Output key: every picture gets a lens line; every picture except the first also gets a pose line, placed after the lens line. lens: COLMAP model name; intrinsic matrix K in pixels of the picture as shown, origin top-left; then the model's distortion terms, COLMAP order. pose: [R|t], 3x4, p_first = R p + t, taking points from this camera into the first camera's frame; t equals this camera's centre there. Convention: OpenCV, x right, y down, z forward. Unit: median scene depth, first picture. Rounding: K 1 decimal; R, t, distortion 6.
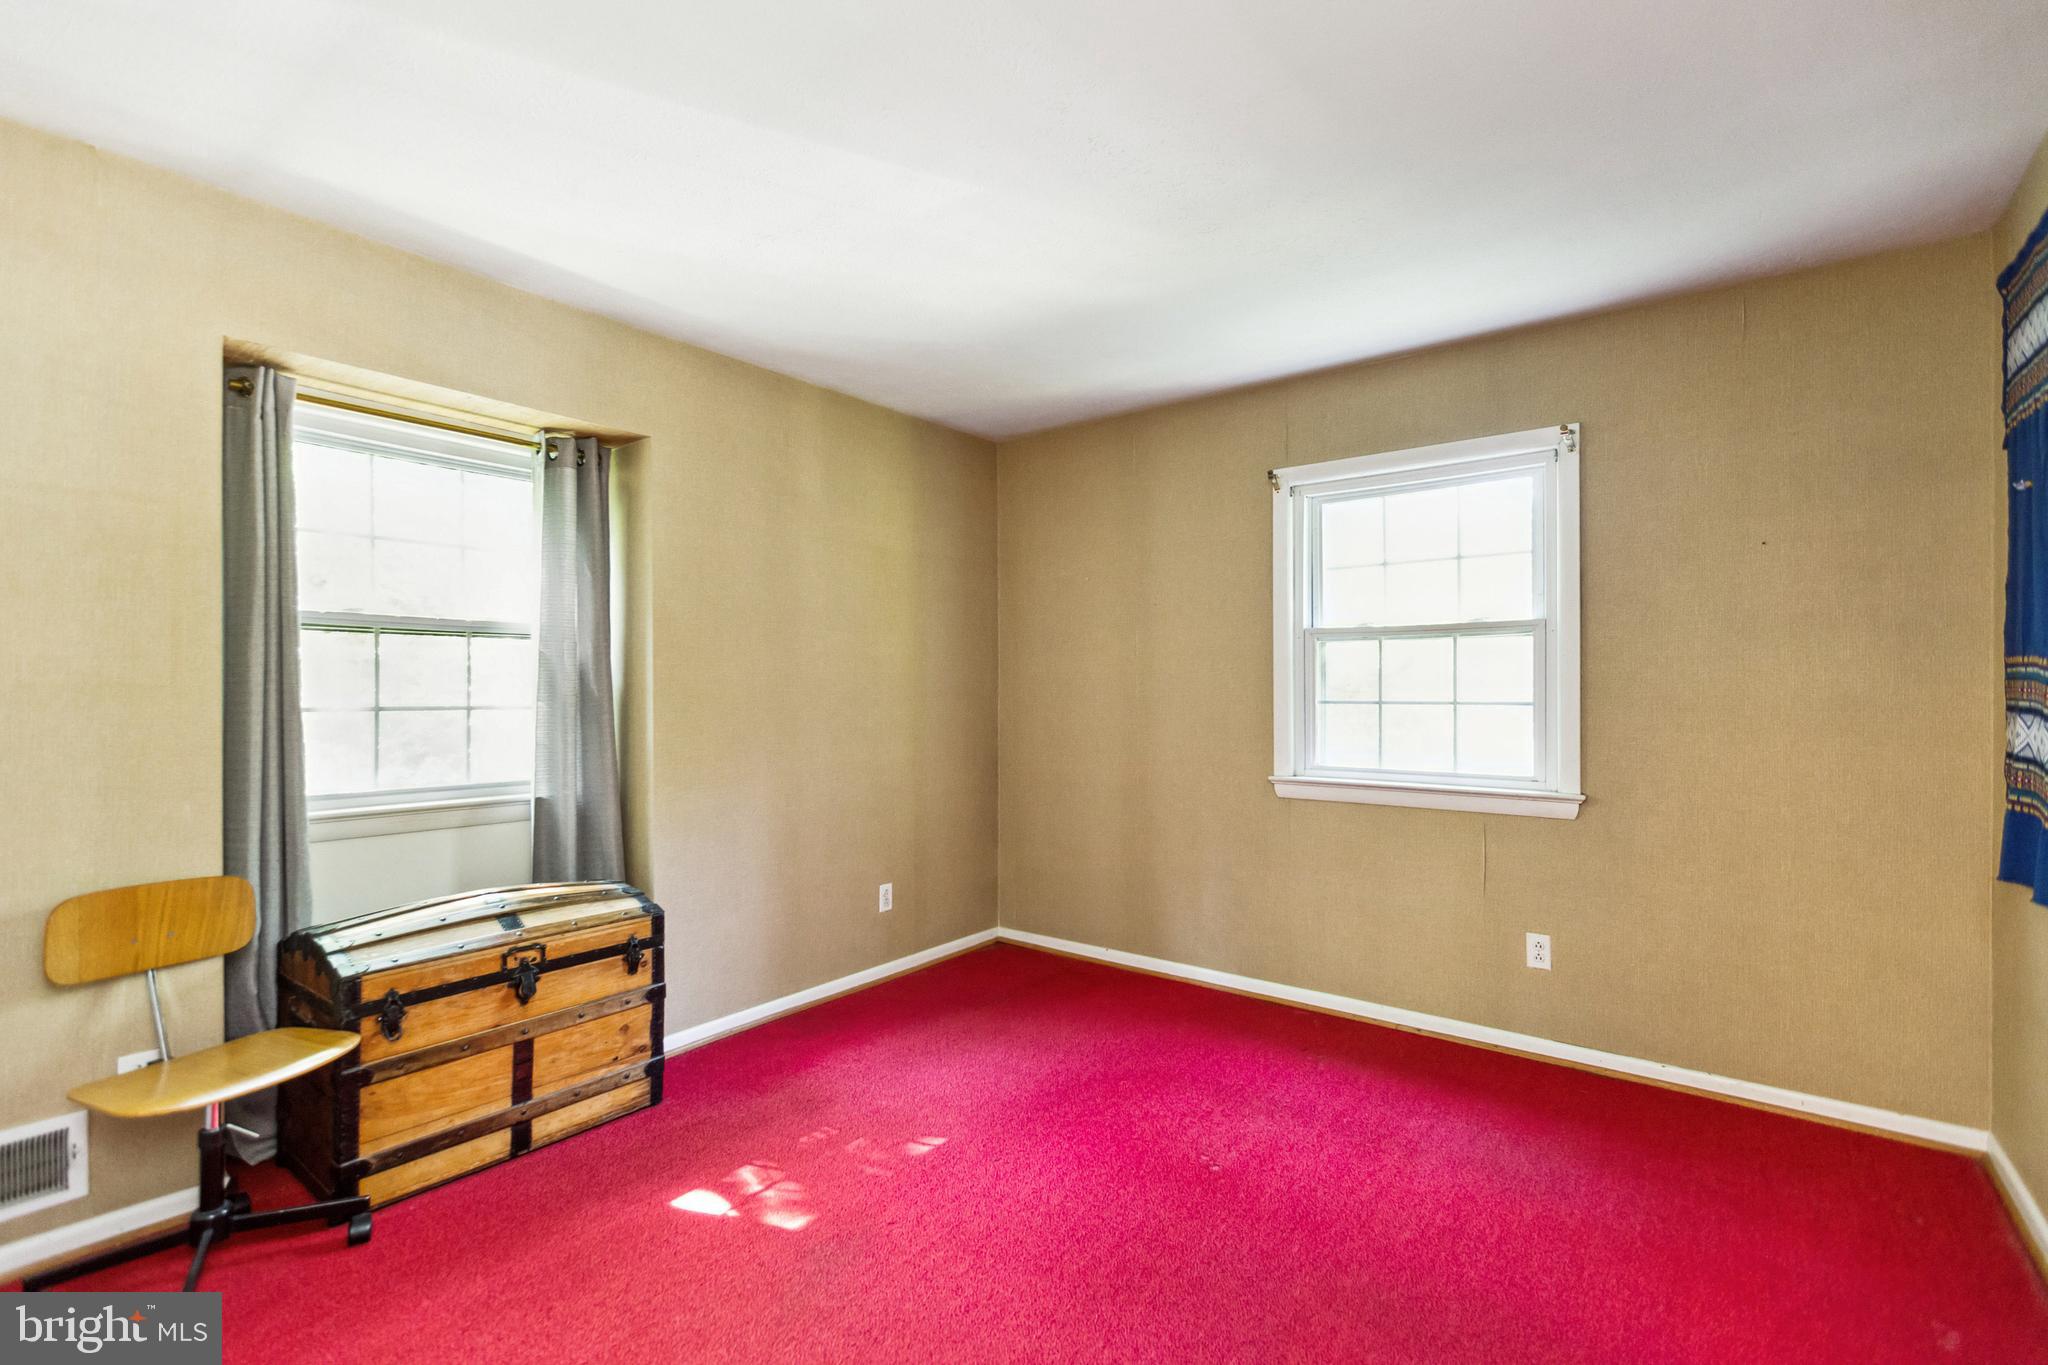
lens RADIAL K [[919.7, 0, 1009.0], [0, 919.7, 684.4], [0, 0, 1]] dist [-0.018323, -0.000328]
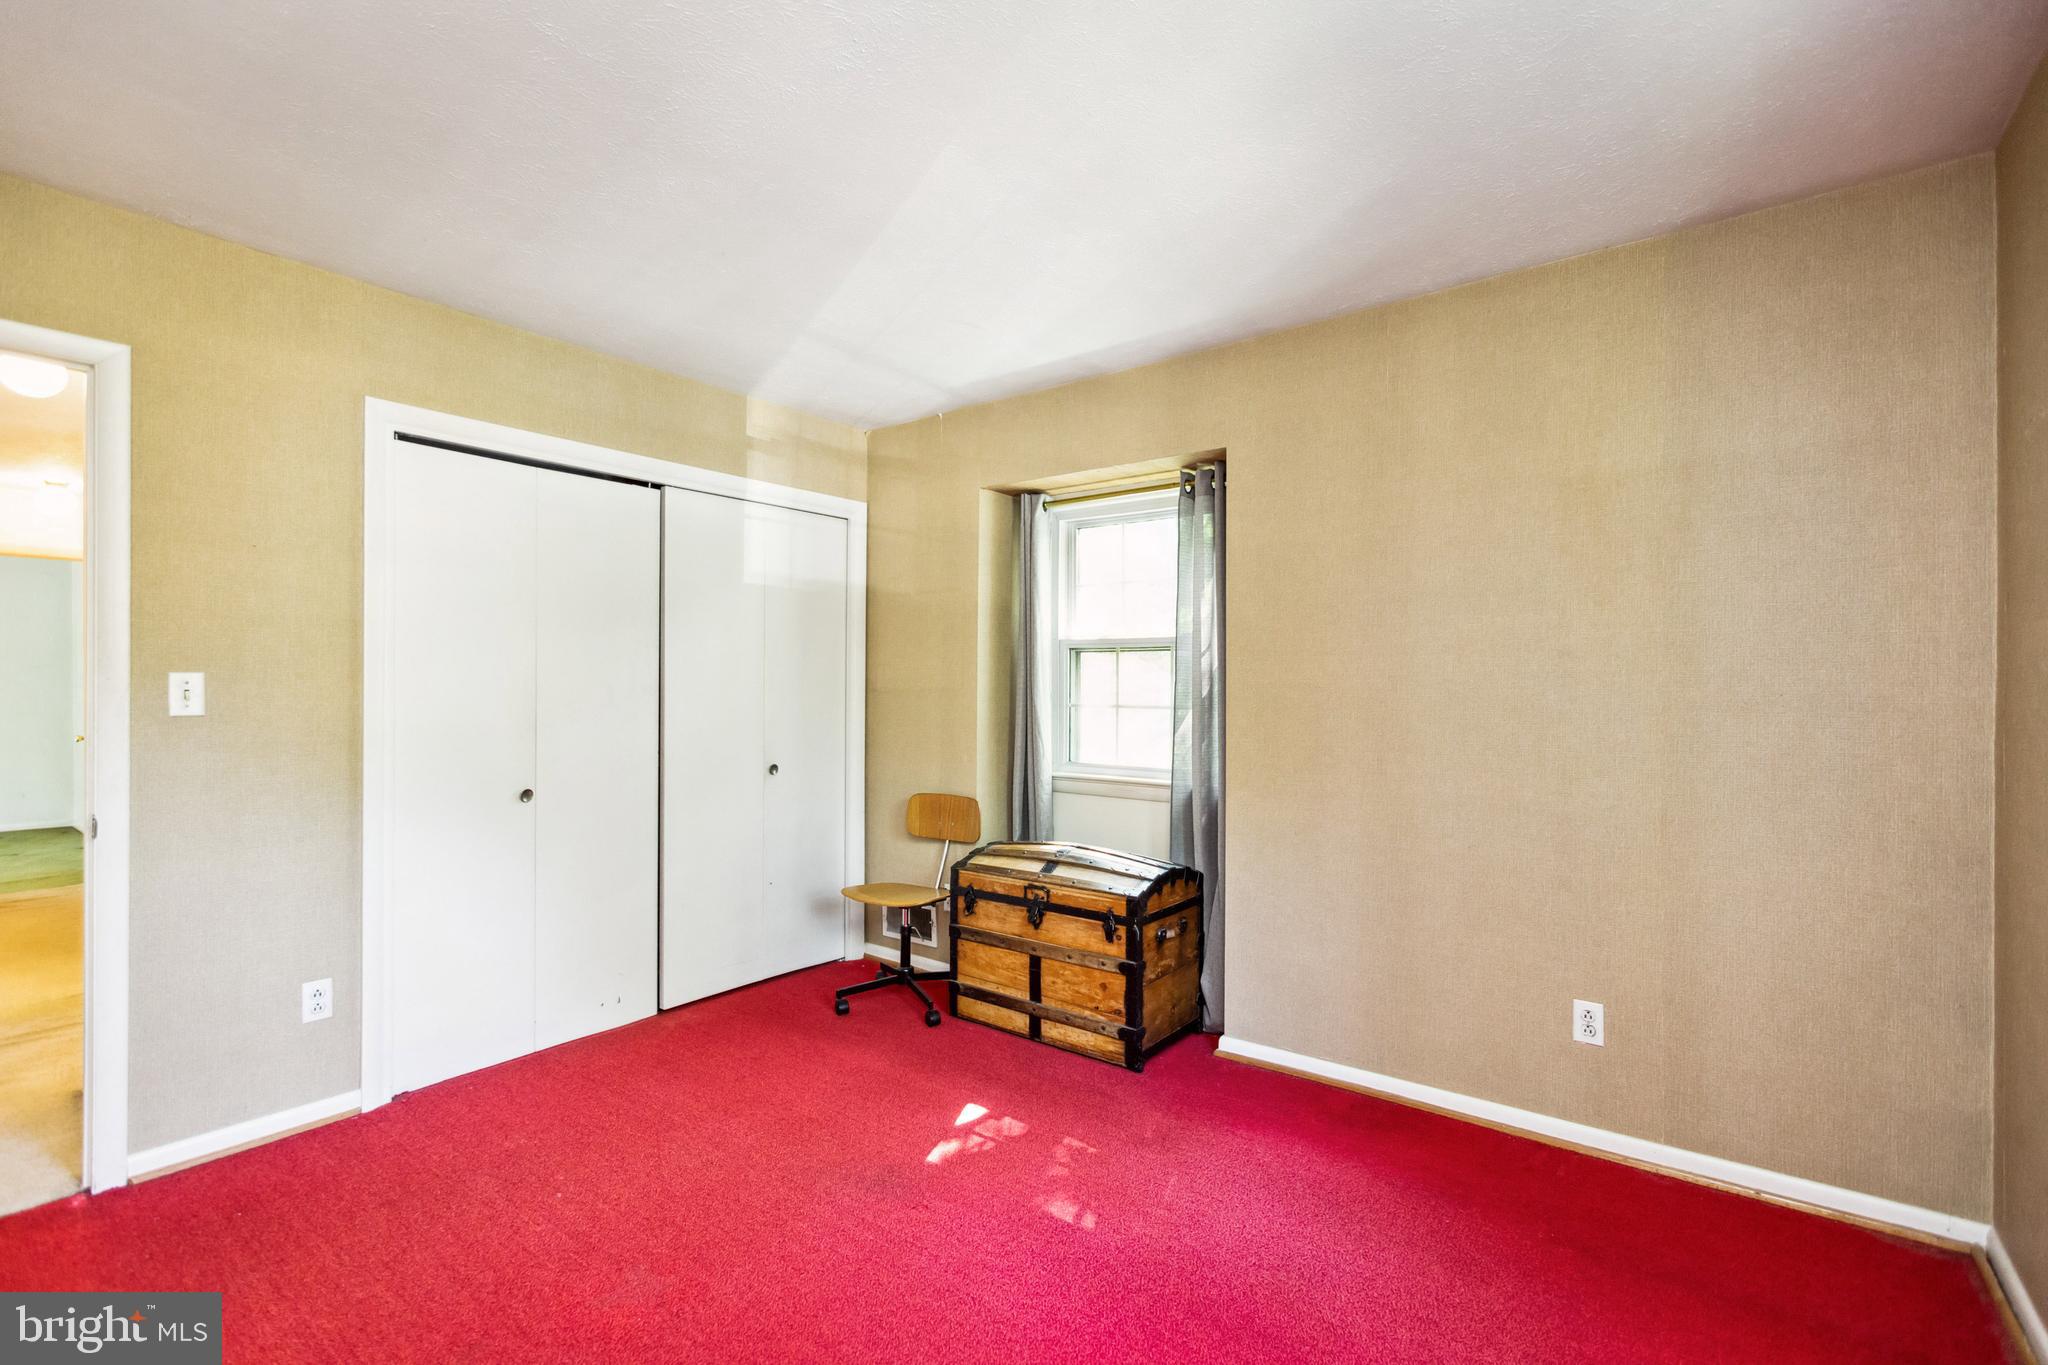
lens RADIAL K [[919.7, 0, 1007.8], [0, 919.7, 692.6], [0, 0, 1]] dist [-0.018323, -0.000328]
pose [[-0.023132, 0.000822, -0.999732, 0.791109], [0.004019, 0.999992, 0.000729, 0.003697], [0.999724, -0.004001, -0.023135, 0.964201]]
